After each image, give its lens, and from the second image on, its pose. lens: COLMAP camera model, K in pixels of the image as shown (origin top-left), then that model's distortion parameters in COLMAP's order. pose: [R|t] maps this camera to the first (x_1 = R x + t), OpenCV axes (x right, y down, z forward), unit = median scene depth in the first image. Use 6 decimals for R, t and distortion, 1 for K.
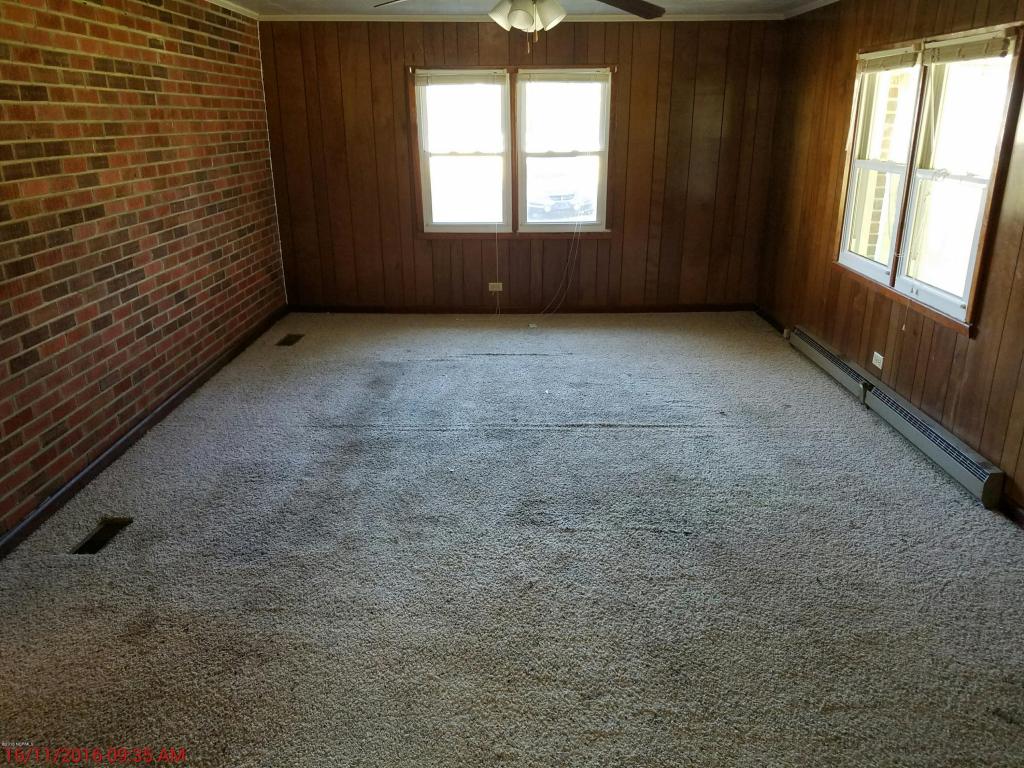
lens RADIAL K [[815.9, 0, 516.8], [0, 815.9, 400.8], [0, 0, 1]] dist [0.211244, -0.507045]
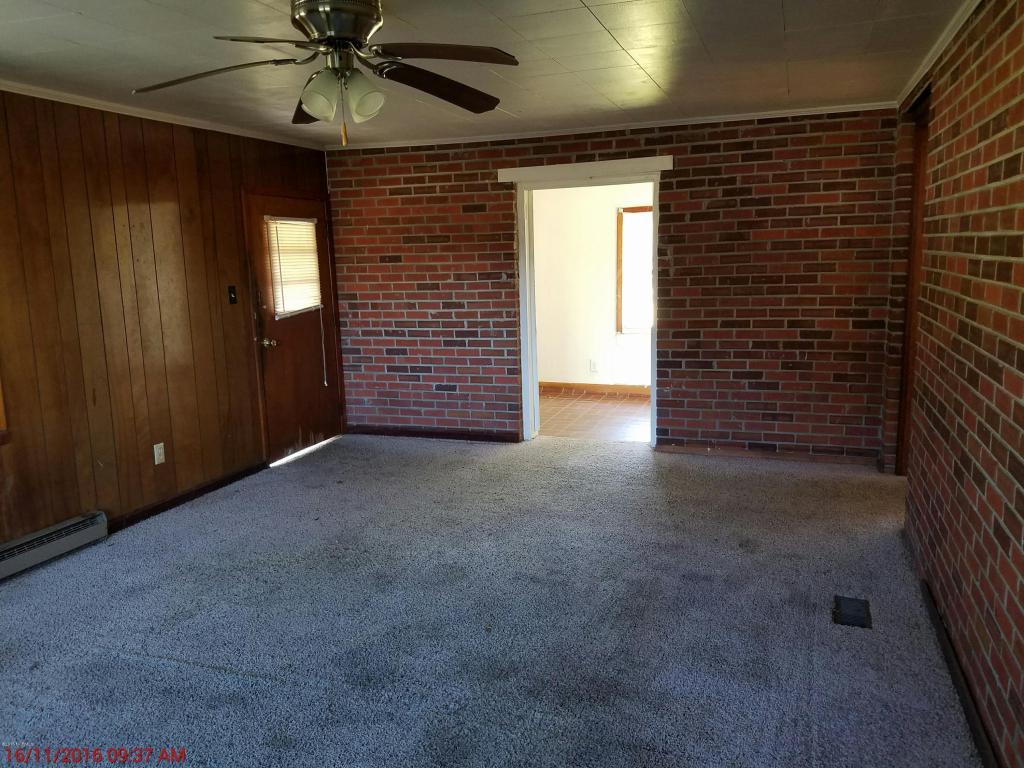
lens RADIAL K [[815.9, 0, 516.8], [0, 815.9, 400.8], [0, 0, 1]] dist [0.211244, -0.507045]
pose [[-0.949781, -0.030333, 0.311443, -0.410673], [0.126977, 0.872304, 0.472189, -0.578751], [-0.285996, 0.488022, -0.824646, 1.786987]]
